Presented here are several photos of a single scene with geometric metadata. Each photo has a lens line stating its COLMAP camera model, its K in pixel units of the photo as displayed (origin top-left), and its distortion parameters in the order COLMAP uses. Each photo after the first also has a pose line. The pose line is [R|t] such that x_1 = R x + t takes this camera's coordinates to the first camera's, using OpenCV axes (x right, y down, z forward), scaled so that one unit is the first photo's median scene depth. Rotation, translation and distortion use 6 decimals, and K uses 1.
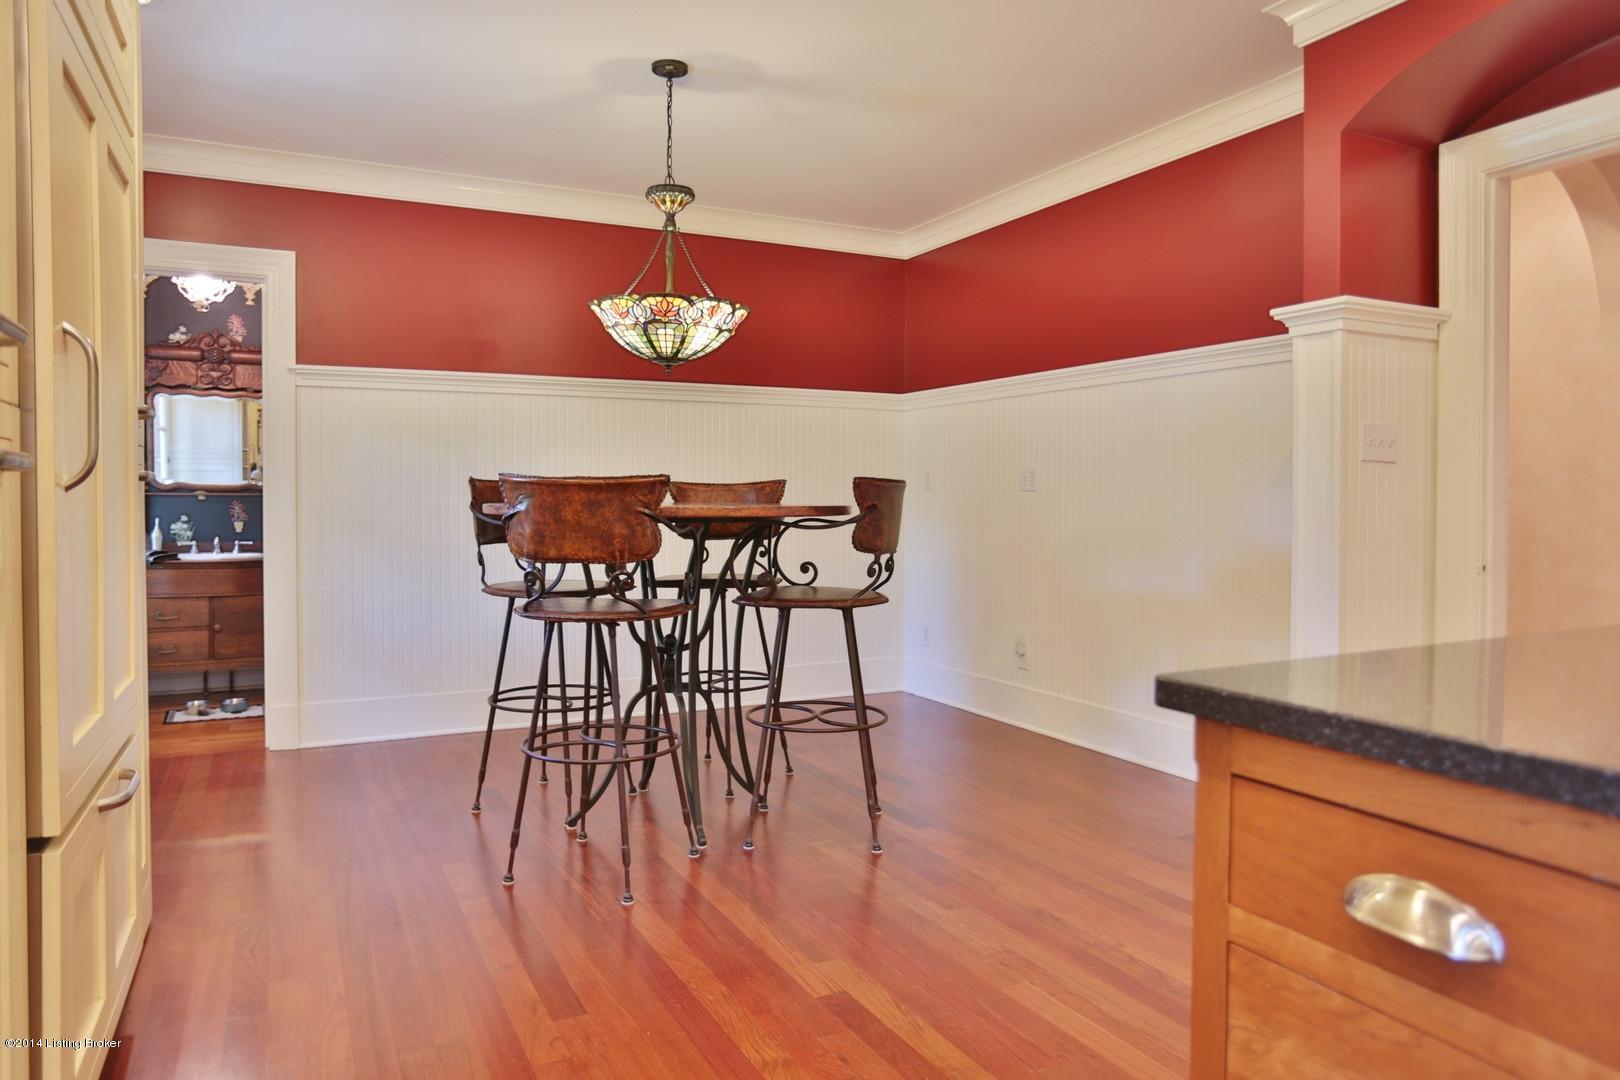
lens RADIAL K [[1047.7, 0, 813.1], [0, 1047.7, 524.9], [0, 0, 1]] dist [-0.050652, 0.002334]
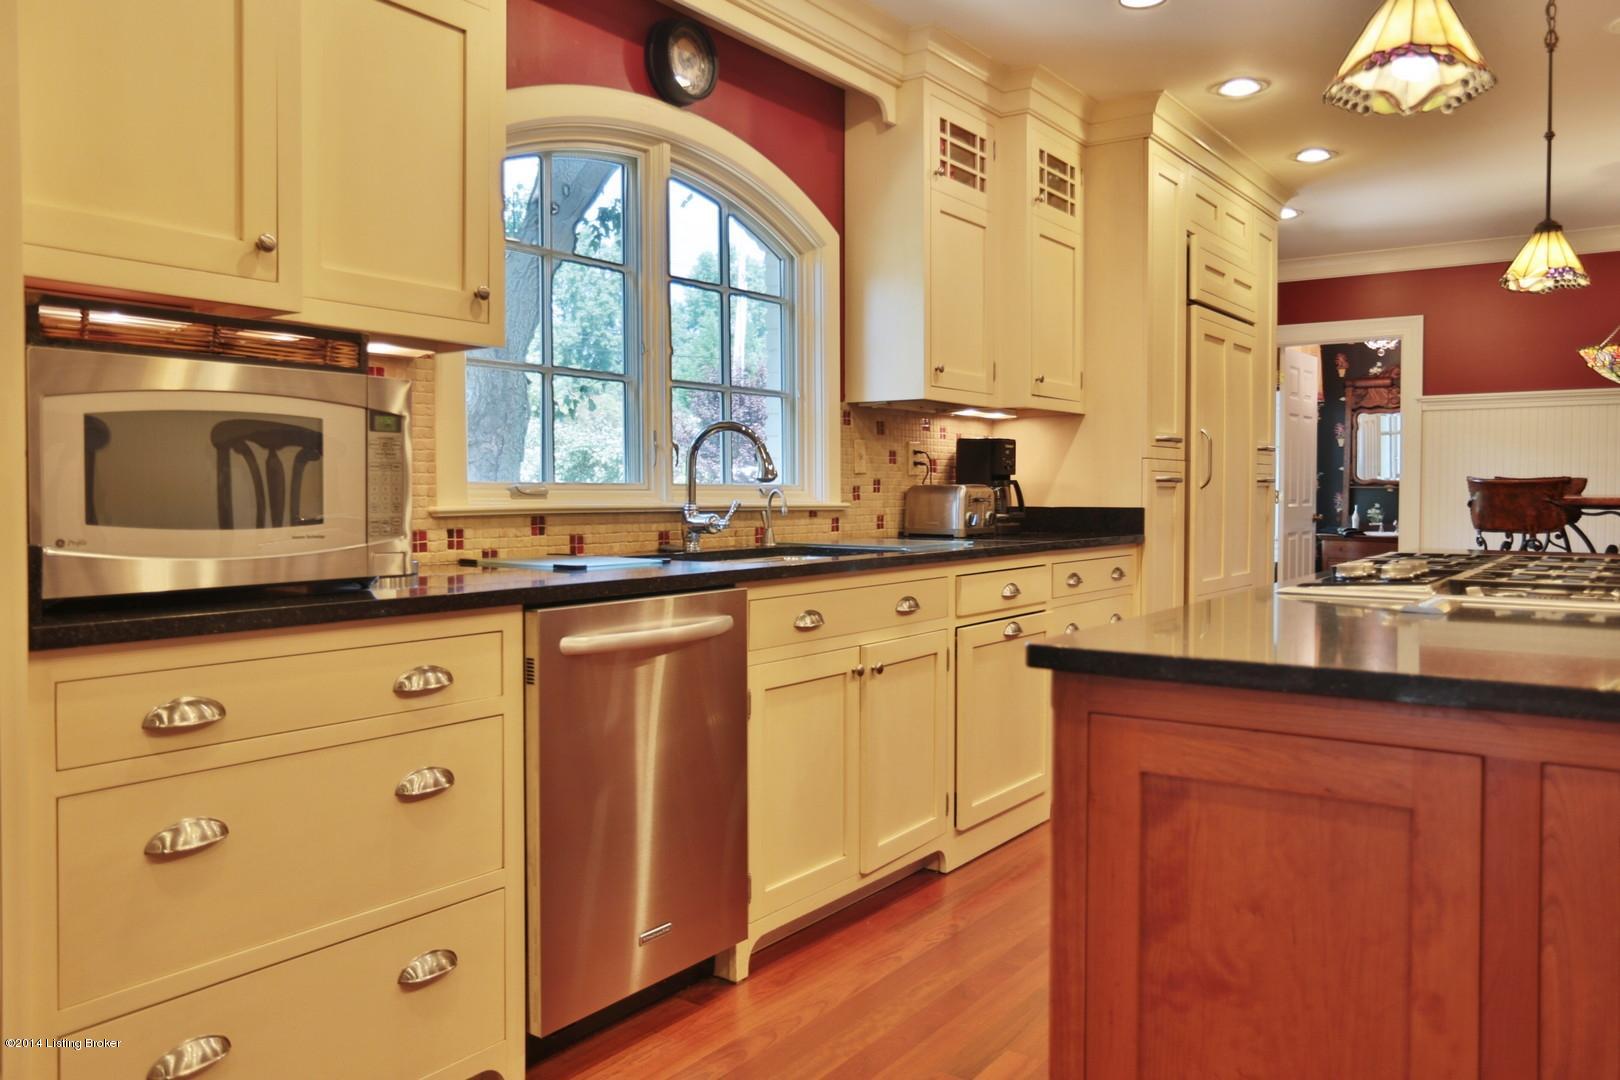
lens RADIAL K [[1216.0, 0, 808.2], [0, 1216.0, 526.0], [0, 0, 1]] dist [0.008686, 0.003671]
pose [[0.464663, 0.026141, -0.885102, 0.495597], [-0.021740, 0.999600, 0.018110, 0.008355], [0.885221, 0.010827, 0.465045, -0.433699]]
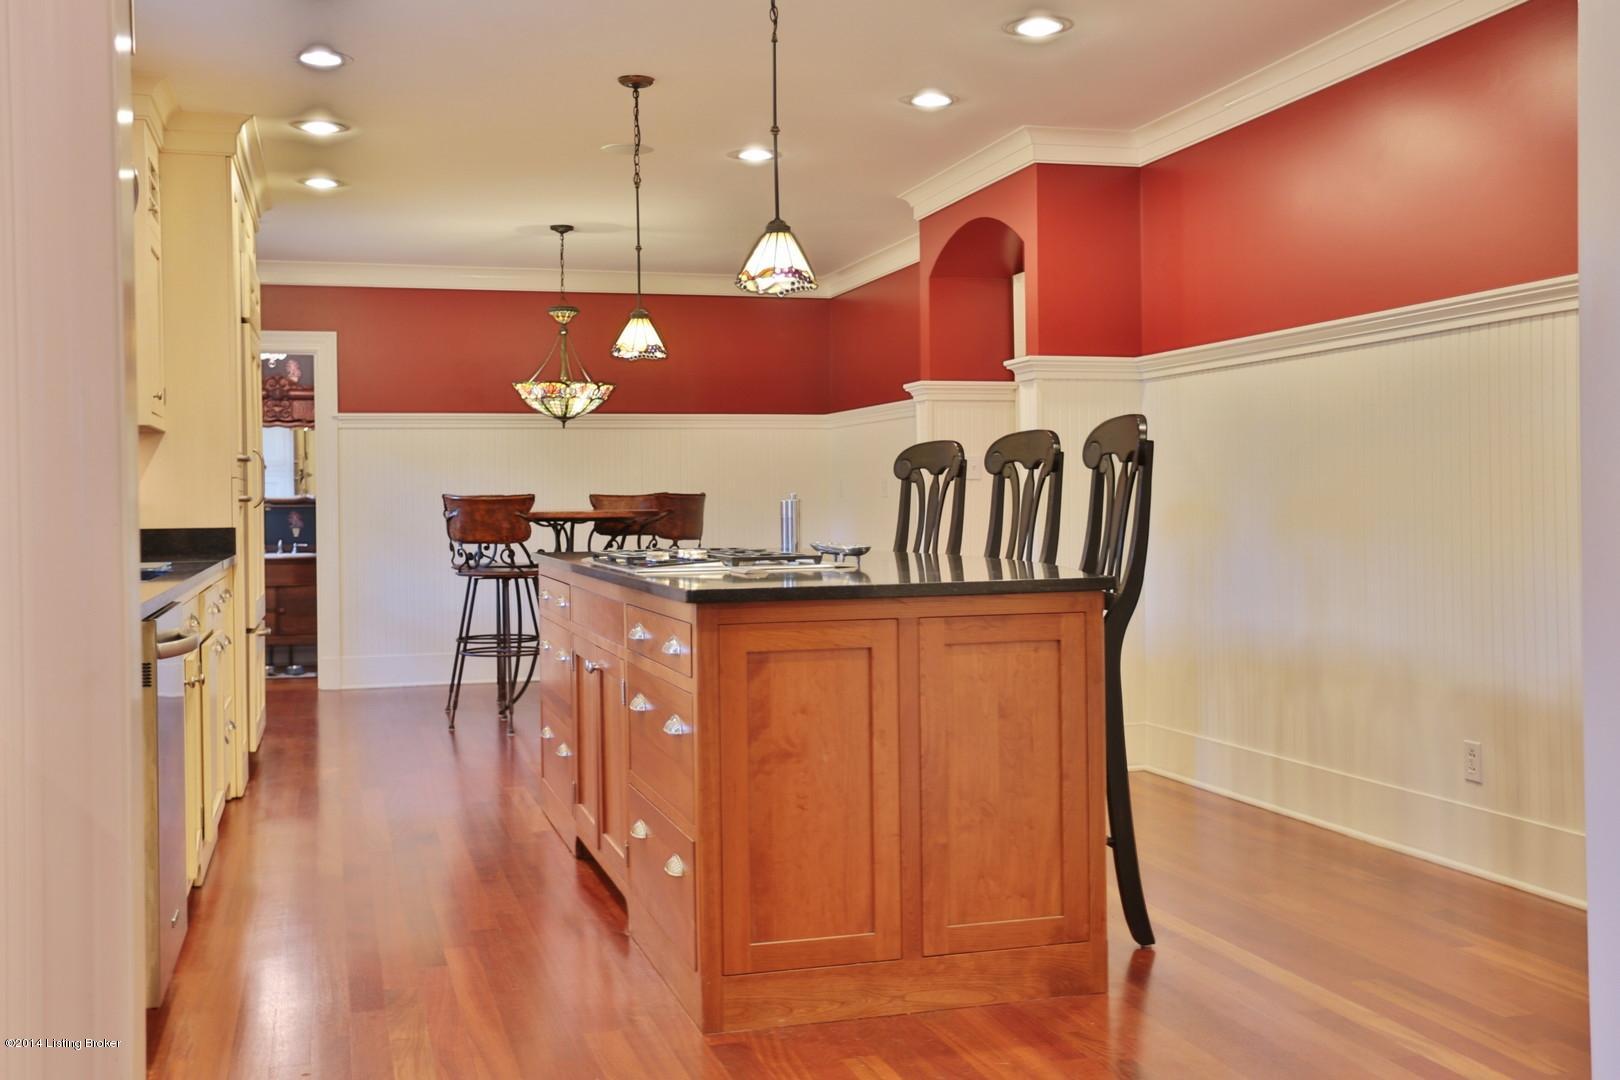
lens RADIAL K [[1616.1, 0, 807.0], [0, 1616.1, 533.3], [0, 0, 1]] dist [-0.019002, 0.000000]
pose [[0.982466, -0.007527, -0.186287, 0.446430], [0.006638, 0.999963, -0.005395, 0.019513], [0.186321, 0.004063, 0.982481, -0.867420]]
